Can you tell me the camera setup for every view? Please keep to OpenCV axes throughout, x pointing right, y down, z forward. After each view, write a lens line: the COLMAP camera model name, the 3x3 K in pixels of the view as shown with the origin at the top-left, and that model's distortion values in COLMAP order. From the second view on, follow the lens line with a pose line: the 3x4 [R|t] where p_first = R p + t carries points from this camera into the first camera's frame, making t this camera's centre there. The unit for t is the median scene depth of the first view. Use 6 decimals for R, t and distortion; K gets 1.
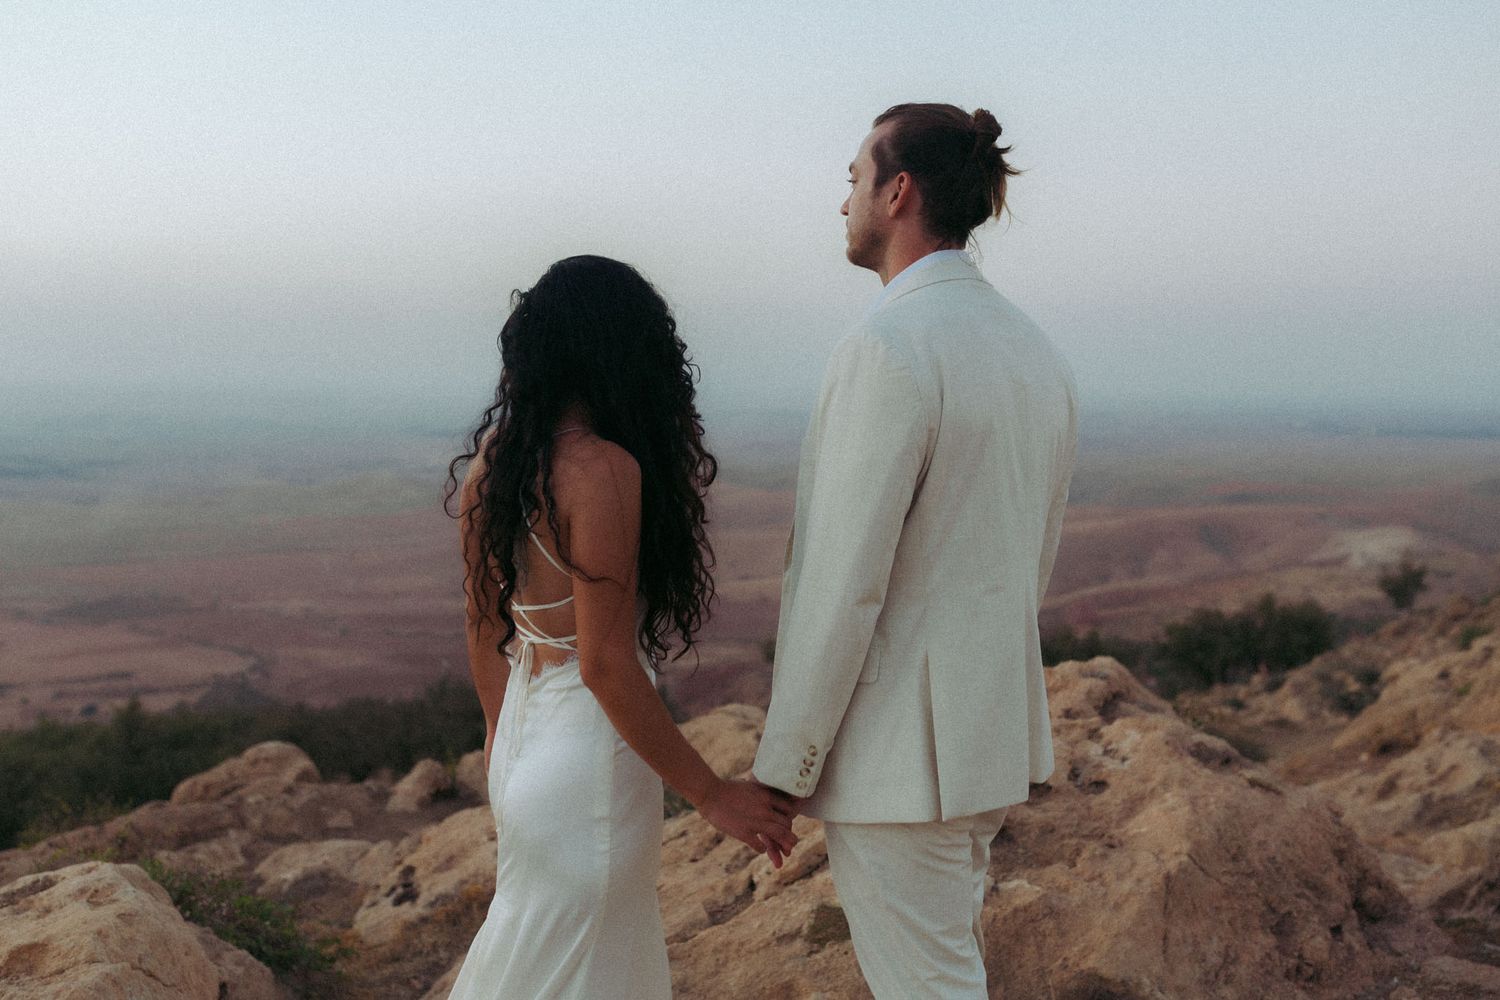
lens RADIAL K [[1465.2, 0, 750.0], [0, 1465.2, 500.0], [0, 0, 1]] dist [0.009637, 0.000383]
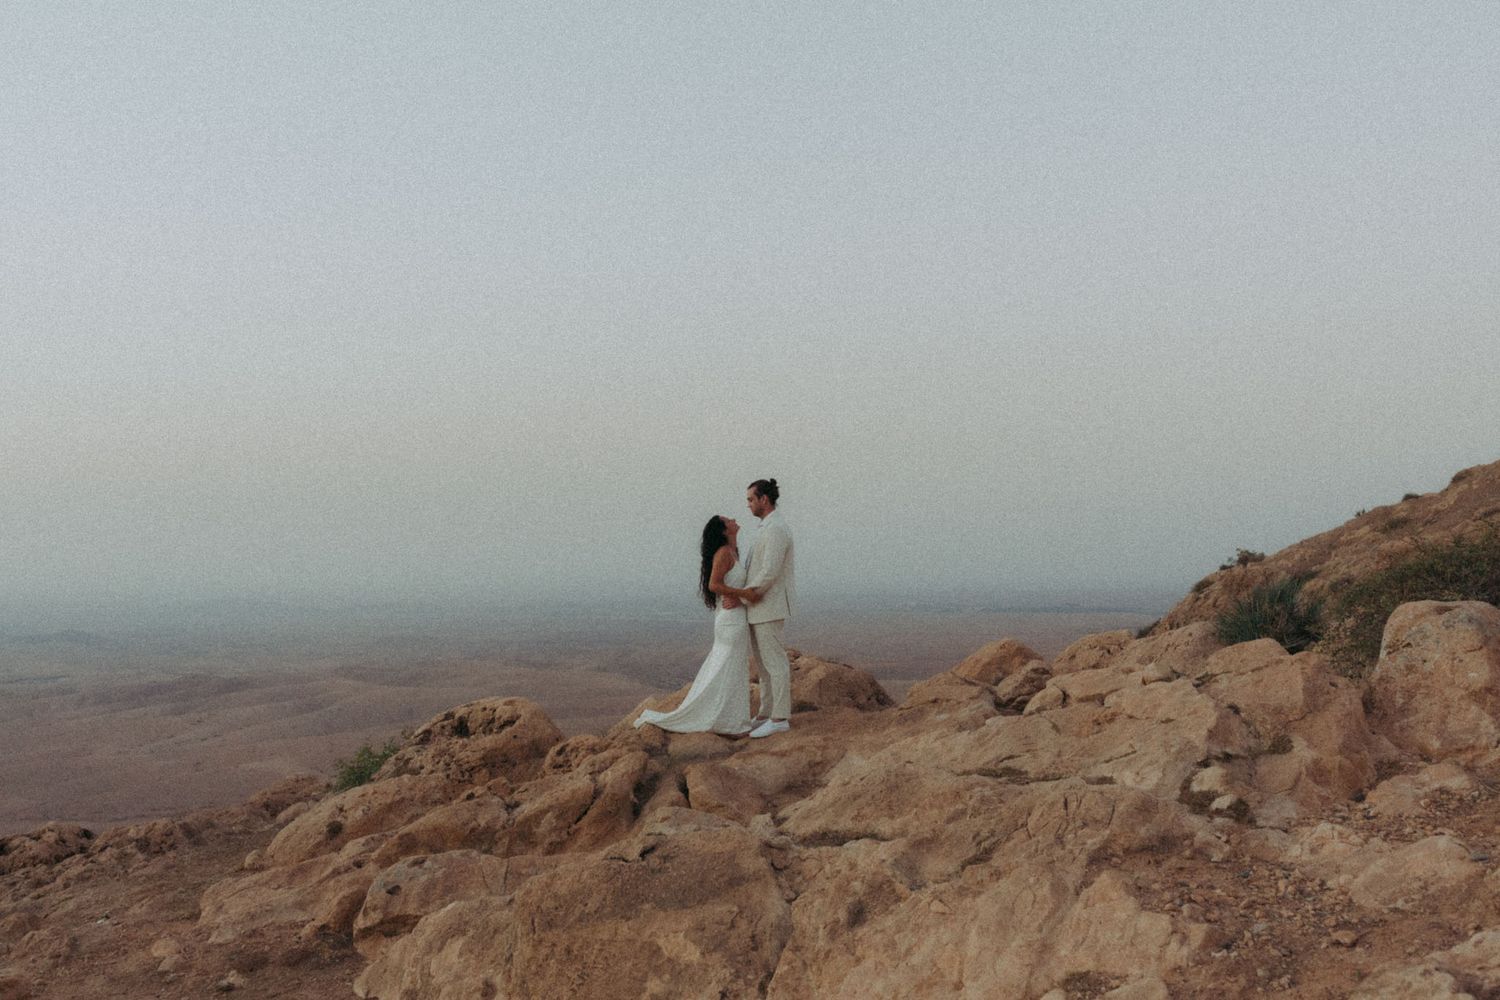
lens RADIAL K [[1465.2, 0, 750.0], [0, 1465.2, 500.0], [0, 0, 1]] dist [0.009637, 0.000383]
pose [[0.969180, -0.002374, 0.246343, -0.410818], [0.034529, 0.991392, -0.126294, 0.151418], [-0.243922, 0.130907, 0.960919, -1.319938]]
